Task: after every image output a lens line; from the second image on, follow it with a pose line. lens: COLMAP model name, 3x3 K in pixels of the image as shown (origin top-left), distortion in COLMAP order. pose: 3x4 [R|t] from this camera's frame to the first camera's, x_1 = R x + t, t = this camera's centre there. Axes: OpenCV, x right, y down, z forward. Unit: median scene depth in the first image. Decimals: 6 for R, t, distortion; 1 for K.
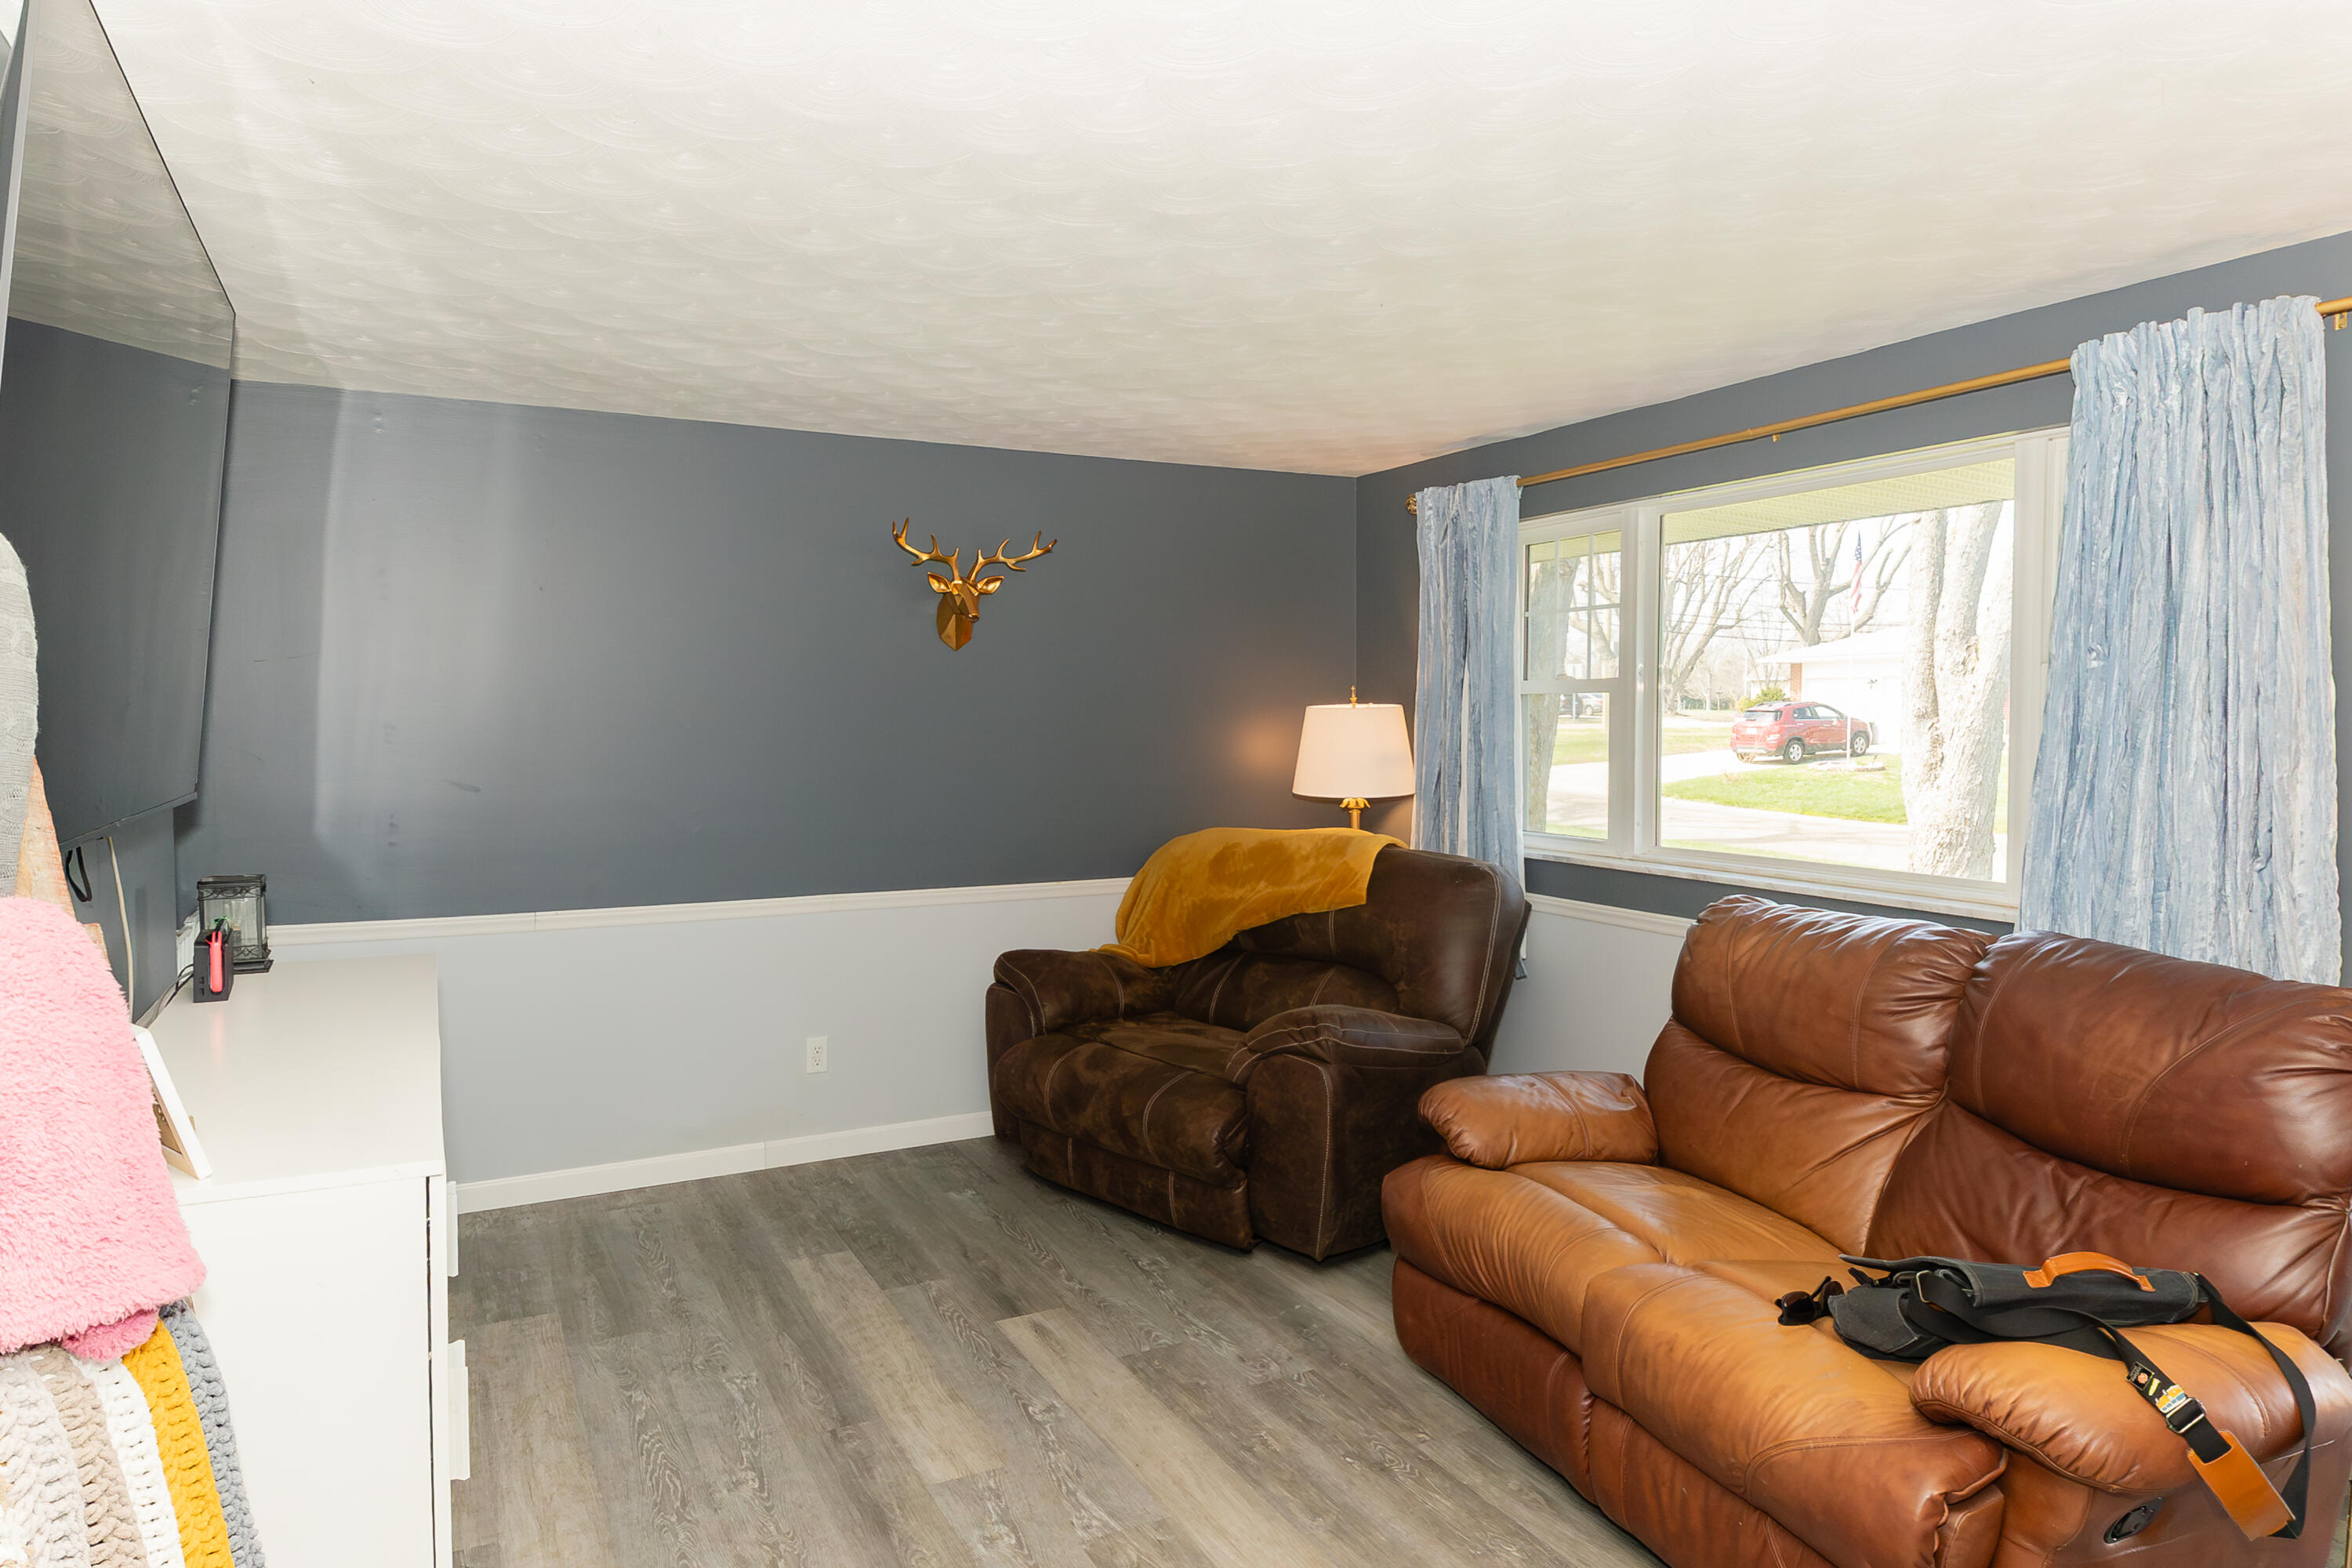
lens RADIAL K [[1444.9, 0, 1166.9], [0, 1444.9, 762.8], [0, 0, 1]] dist [0.082099, -0.109341]
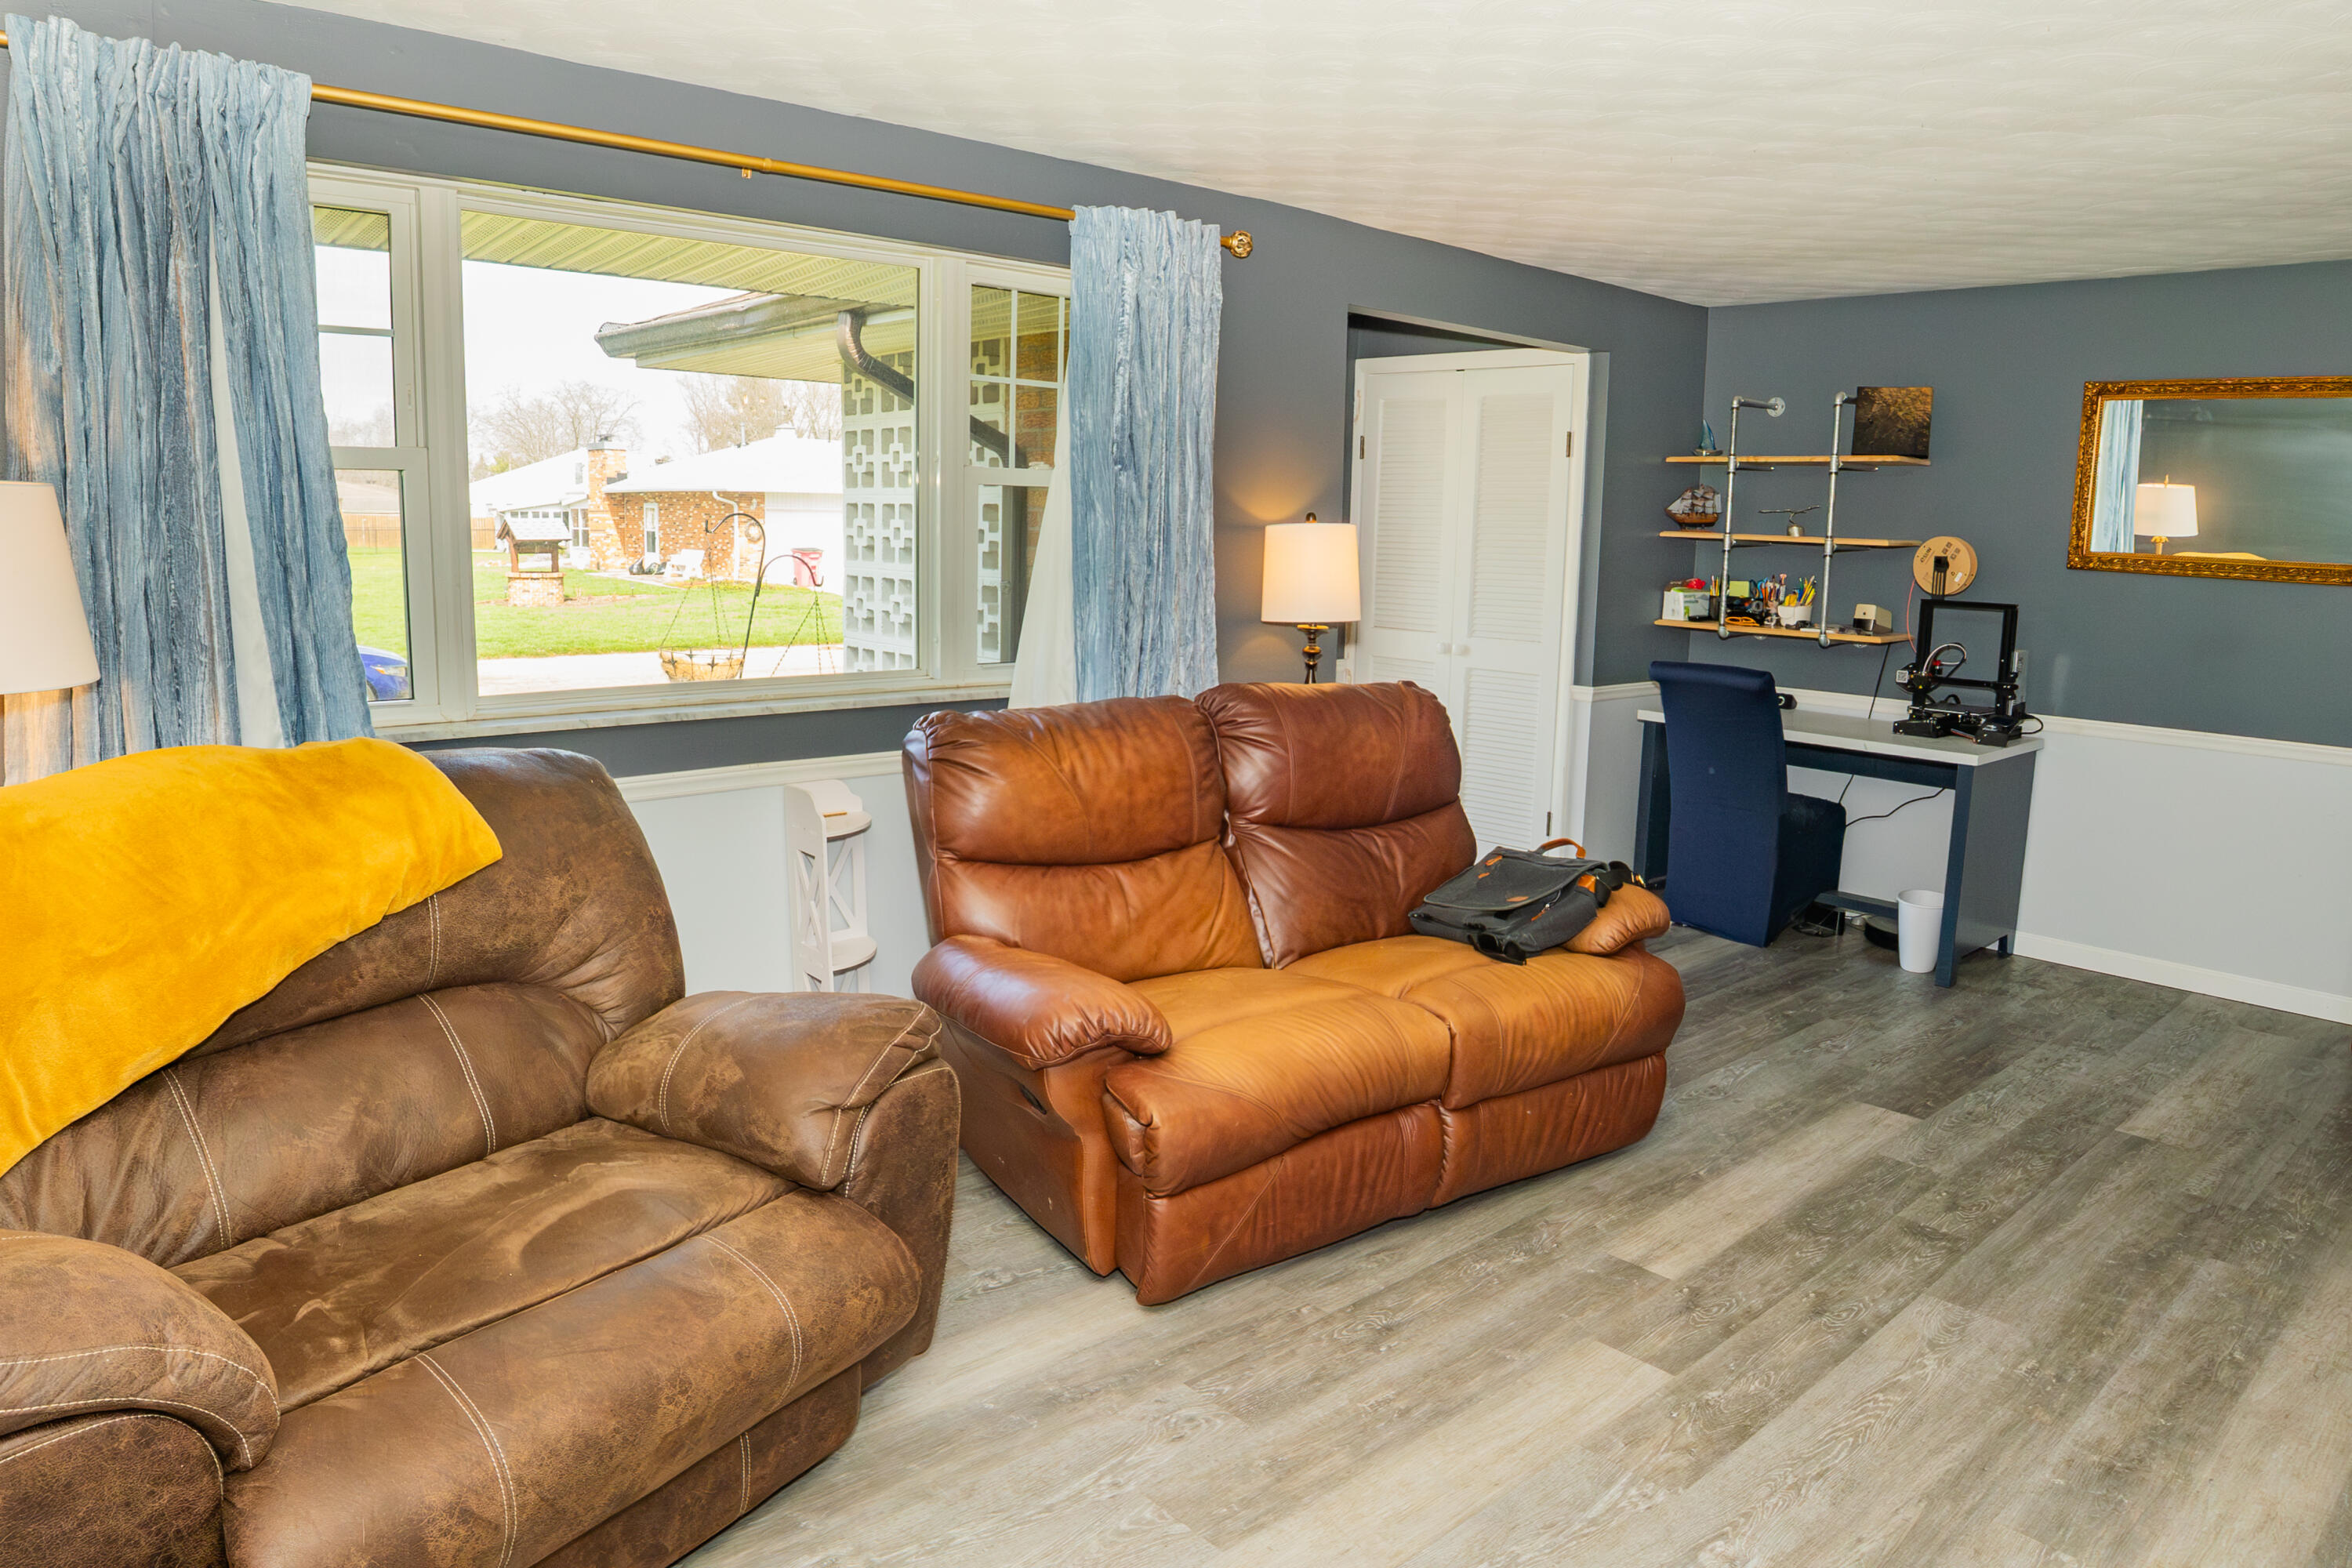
lens RADIAL K [[1444.9, 0, 1166.9], [0, 1444.9, 762.8], [0, 0, 1]] dist [0.082099, -0.109341]
pose [[-0.193091, -0.167869, 0.966714, -0.638081], [0.013416, 0.984712, 0.173674, -0.044250], [-0.981089, 0.046504, -0.187887, 1.224624]]
